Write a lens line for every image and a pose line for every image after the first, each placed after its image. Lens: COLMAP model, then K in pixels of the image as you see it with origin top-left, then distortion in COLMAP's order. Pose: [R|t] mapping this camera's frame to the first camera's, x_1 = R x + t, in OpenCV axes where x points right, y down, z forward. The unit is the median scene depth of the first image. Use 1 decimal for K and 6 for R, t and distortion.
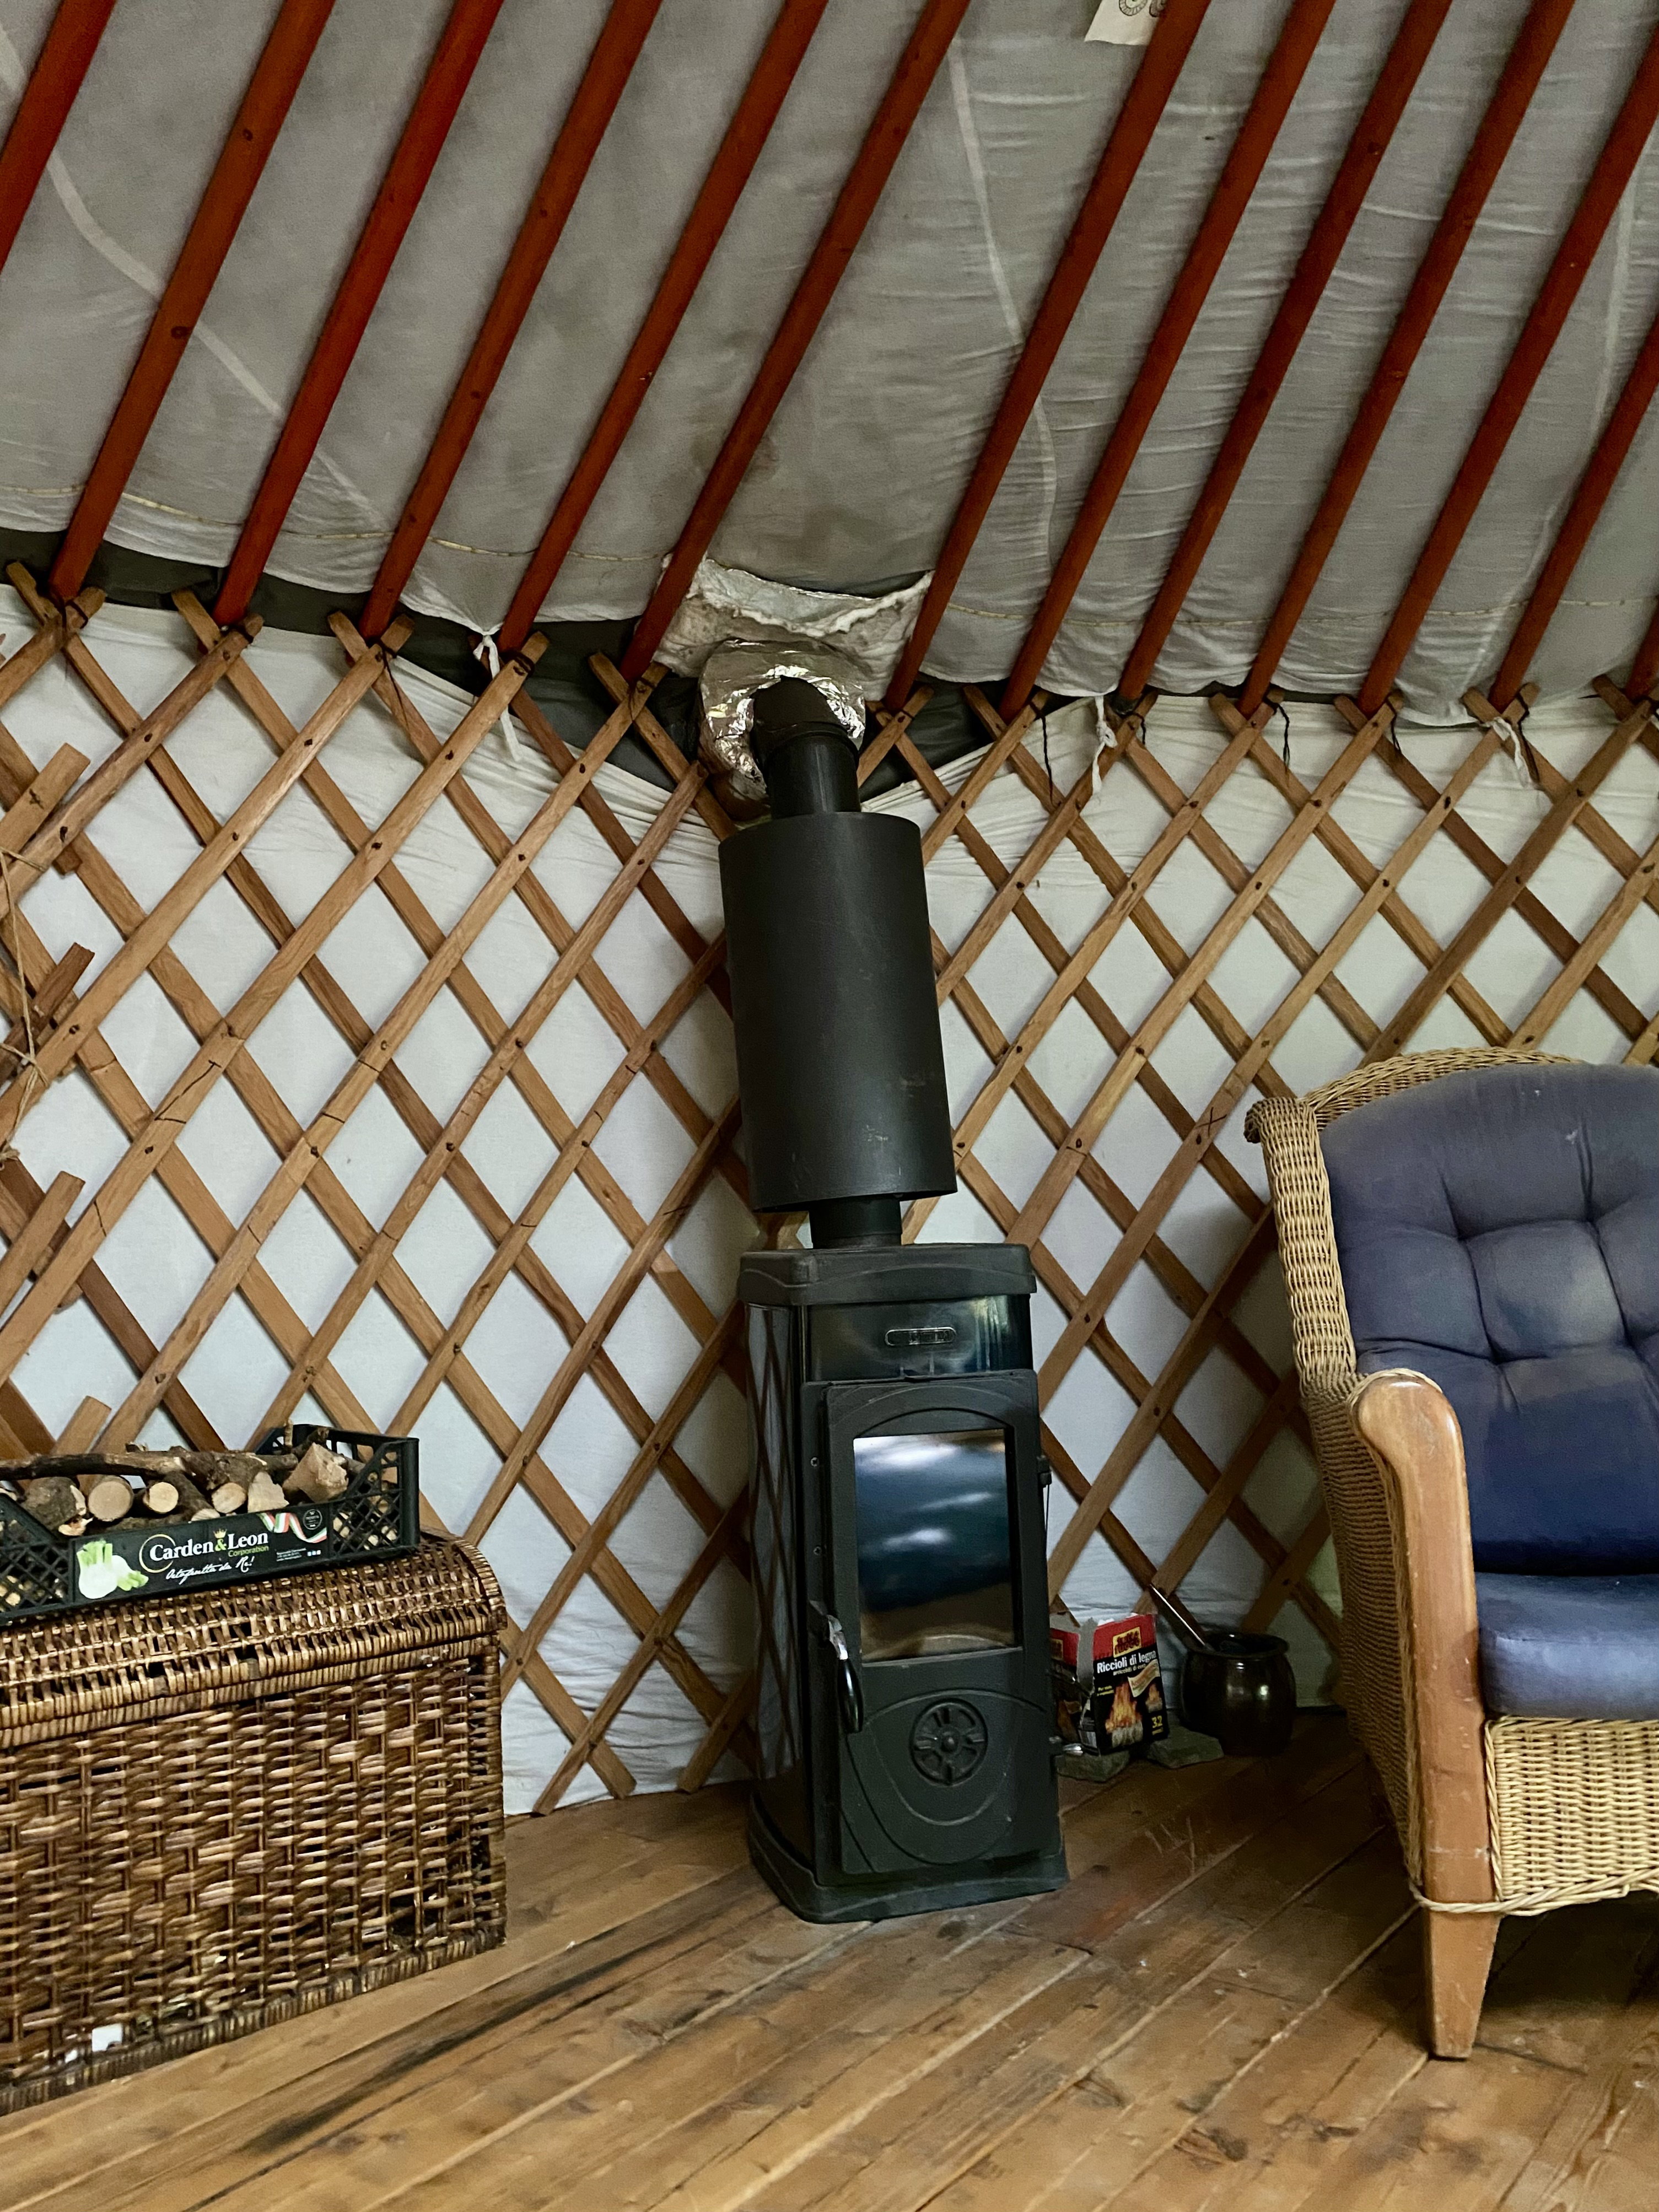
lens RADIAL K [[1666.8, 0, 829.5], [0, 1666.8, 1106.0], [0, 0, 1]] dist [-0.001592, -0.000584]
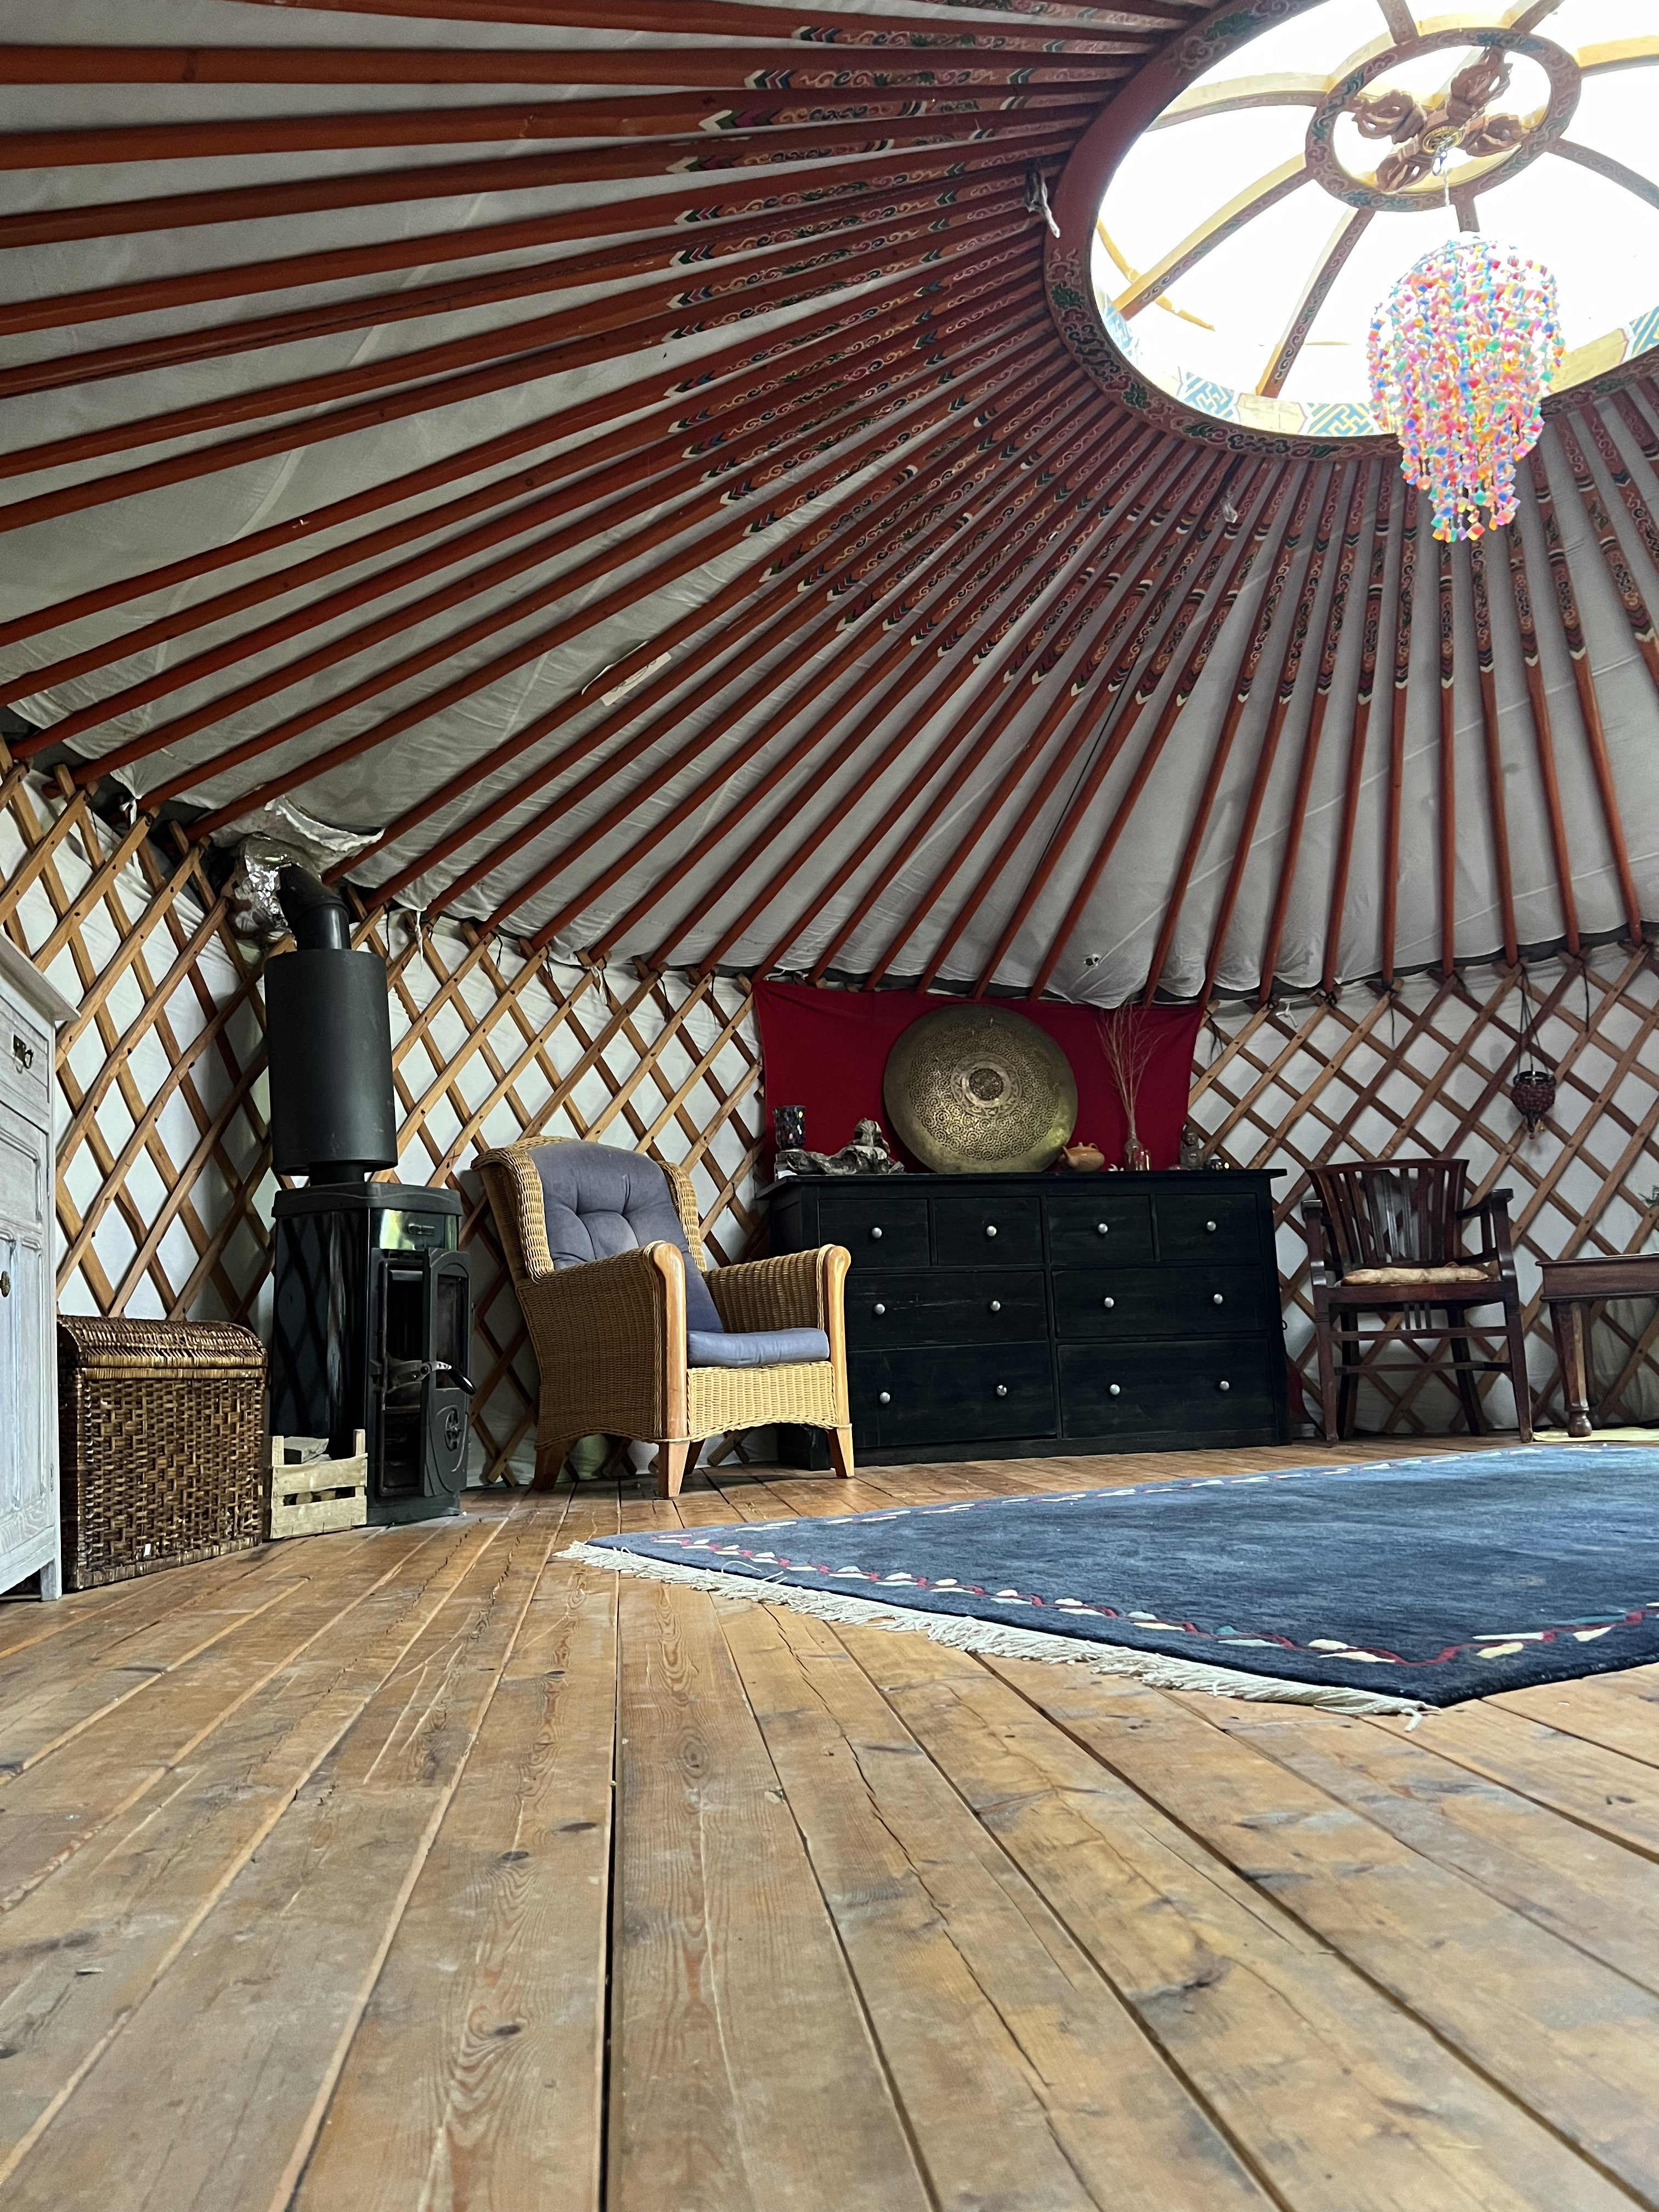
lens RADIAL K [[1505.8, 0, 829.5], [0, 1505.8, 1106.0], [0, 0, 1]] dist [-0.076853, 0.001962]
pose [[0.713141, 0.133138, 0.688261, -0.638013], [-0.044989, 0.988468, -0.144595, 0.181450], [-0.699575, 0.072153, 0.710907, -0.450321]]
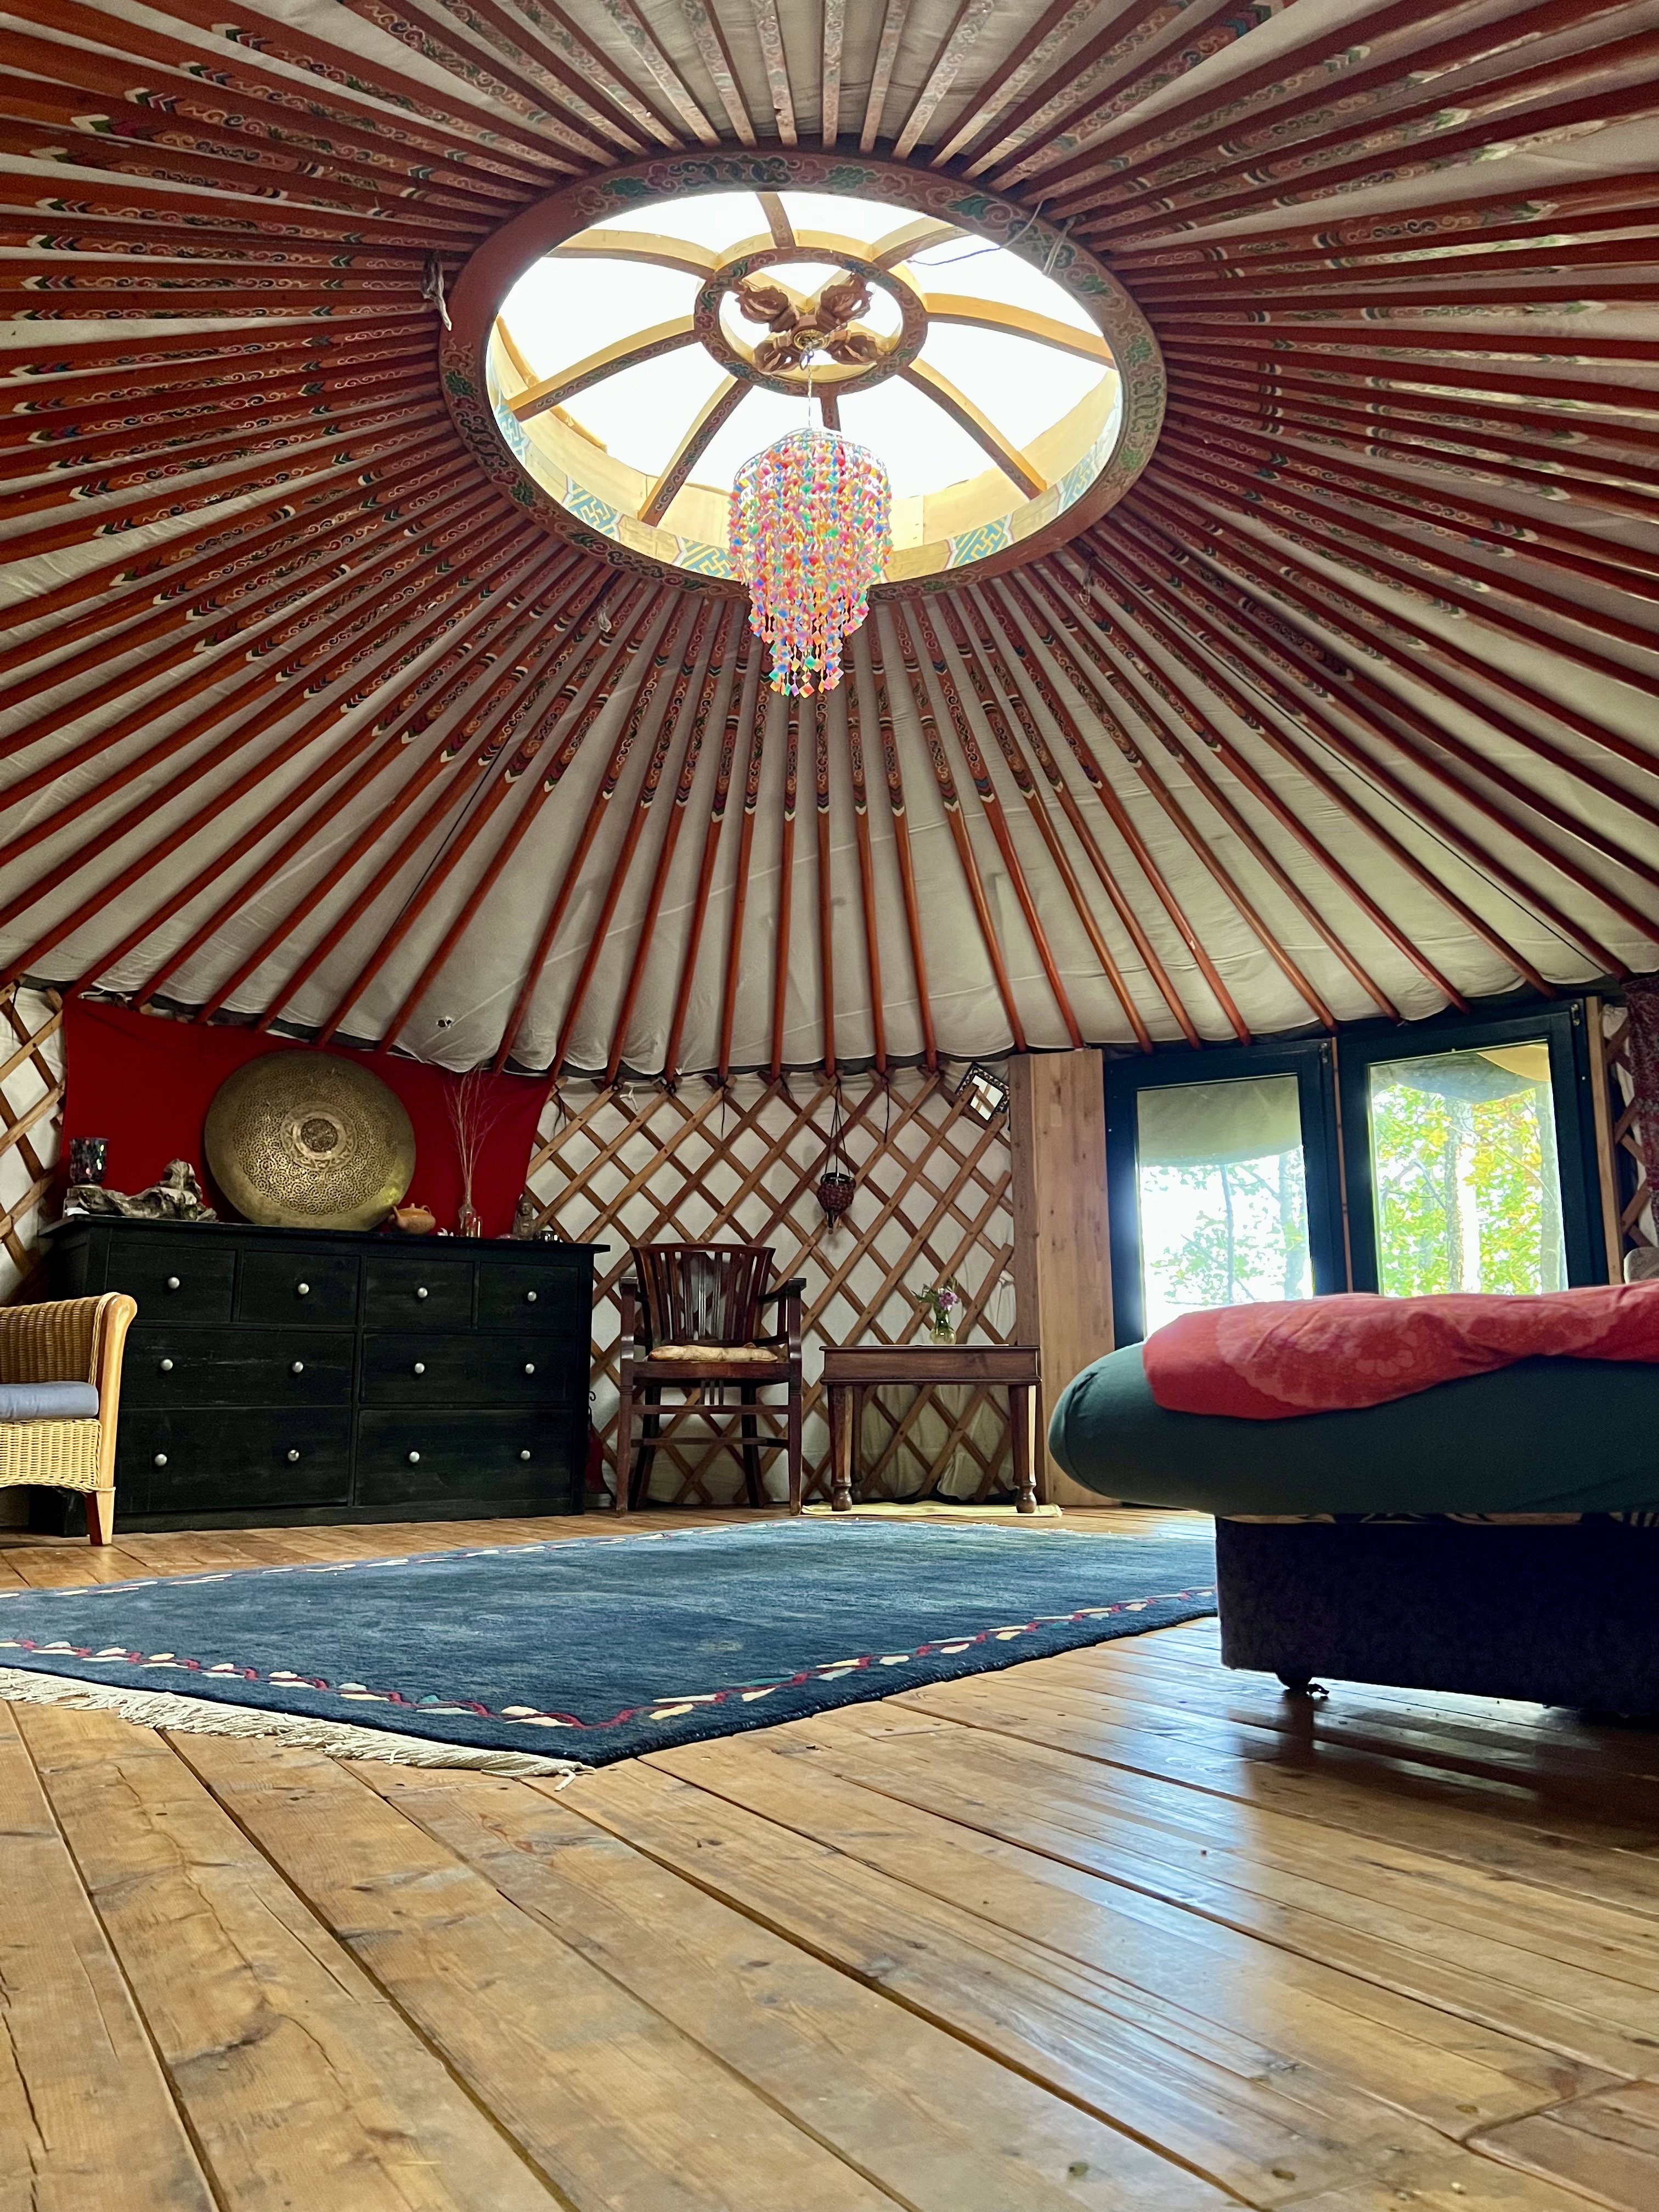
lens RADIAL K [[1496.0, 0, 829.5], [0, 1496.0, 1106.0], [0, 0, 1]] dist [-0.051787, -0.007321]
pose [[0.351719, 0.222737, 0.909221, -0.639259], [-0.070383, 0.974823, -0.211581, 0.175697], [-0.933456, 0.010423, 0.358541, -0.490499]]
